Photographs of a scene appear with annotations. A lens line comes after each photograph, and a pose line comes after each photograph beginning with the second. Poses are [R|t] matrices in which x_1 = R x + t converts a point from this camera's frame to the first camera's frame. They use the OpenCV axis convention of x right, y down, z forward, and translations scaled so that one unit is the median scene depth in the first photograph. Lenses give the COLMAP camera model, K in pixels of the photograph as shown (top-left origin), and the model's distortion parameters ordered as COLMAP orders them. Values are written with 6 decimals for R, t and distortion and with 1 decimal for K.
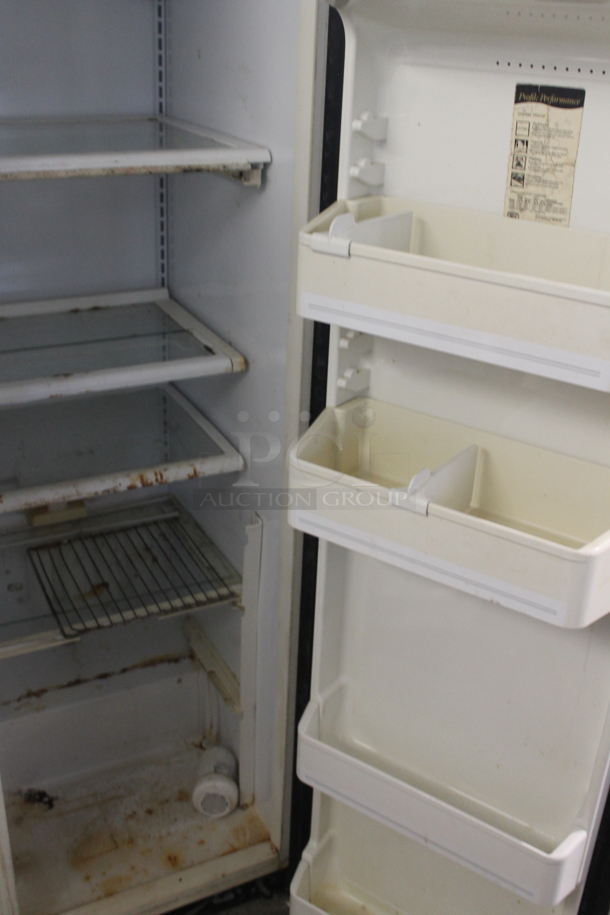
lens RADIAL K [[983.1, 0, 300.6], [0, 983.1, 456.6], [0, 0, 1]] dist [-0.087332, 0.000000]
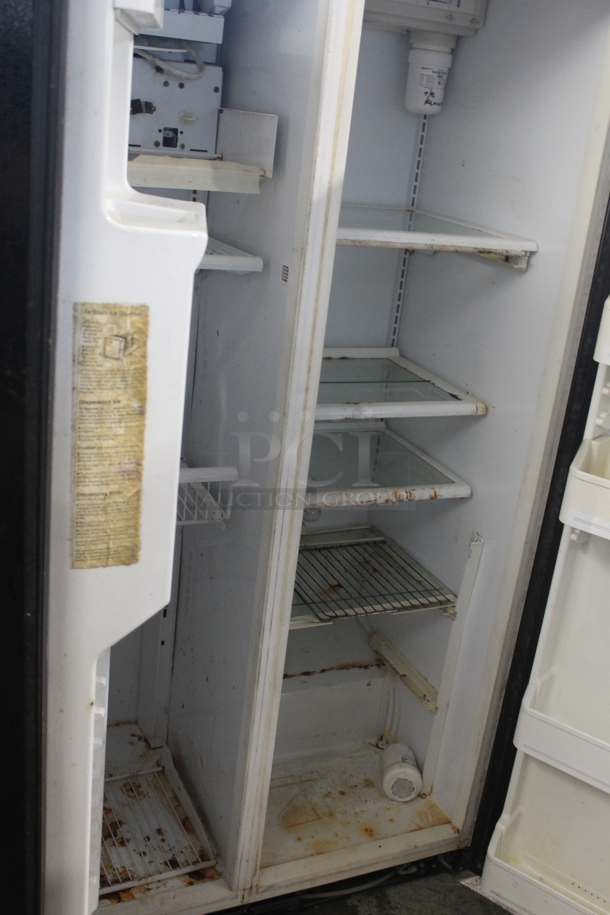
lens RADIAL K [[983.1, 0, 306.4], [0, 983.1, 456.2], [0, 0, 1]] dist [-0.087332, 0.000000]
pose [[0.996441, 0.081472, -0.021624, -0.225599], [-0.083168, 0.992009, -0.094873, 0.090377], [0.013721, 0.096334, 0.995254, -0.206365]]
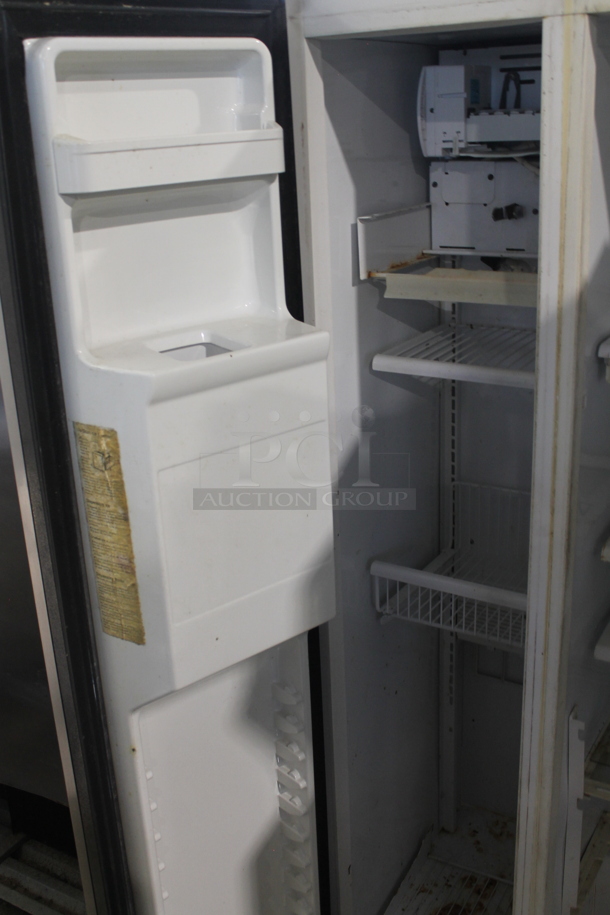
lens RADIAL K [[983.1, 0, 302.7], [0, 983.1, 458.7], [0, 0, 1]] dist [-0.087332, 0.000000]
pose [[0.520776, 0.227202, -0.822904, 0.551870], [-0.304485, 0.949972, 0.069591, -0.214582], [0.797547, 0.214320, 0.563902, 0.226287]]
